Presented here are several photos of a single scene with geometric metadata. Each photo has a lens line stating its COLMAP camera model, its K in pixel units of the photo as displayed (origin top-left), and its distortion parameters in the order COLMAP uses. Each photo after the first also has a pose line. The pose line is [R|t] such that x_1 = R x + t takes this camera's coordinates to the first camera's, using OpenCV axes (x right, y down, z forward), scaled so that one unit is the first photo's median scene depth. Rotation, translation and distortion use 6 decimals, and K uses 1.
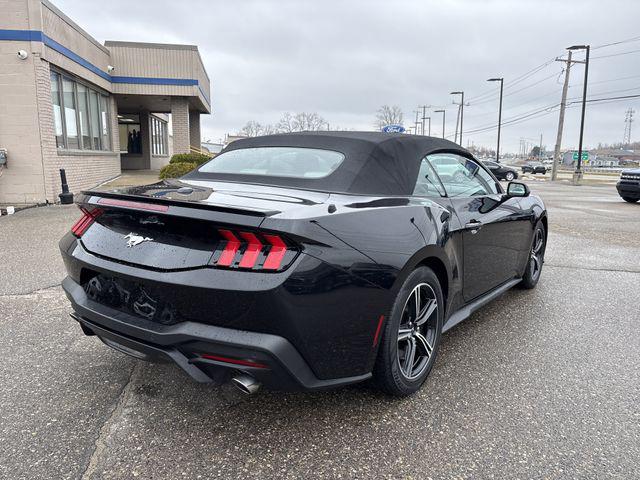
lens RADIAL K [[485.0, 0, 320.7], [0, 485.0, 240.7], [0, 0, 1]] dist [0.040035, -0.038904]
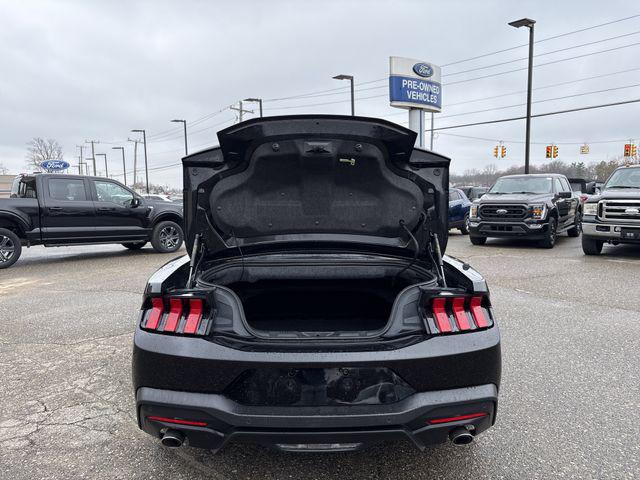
lens RADIAL K [[485.0, 0, 320.7], [0, 485.0, 240.7], [0, 0, 1]] dist [0.040035, -0.038904]
pose [[0.794860, -0.080877, 0.601379, -0.843245], [0.123798, 0.991847, -0.030238, -0.119492], [-0.594030, 0.098484, 0.798392, 0.224621]]
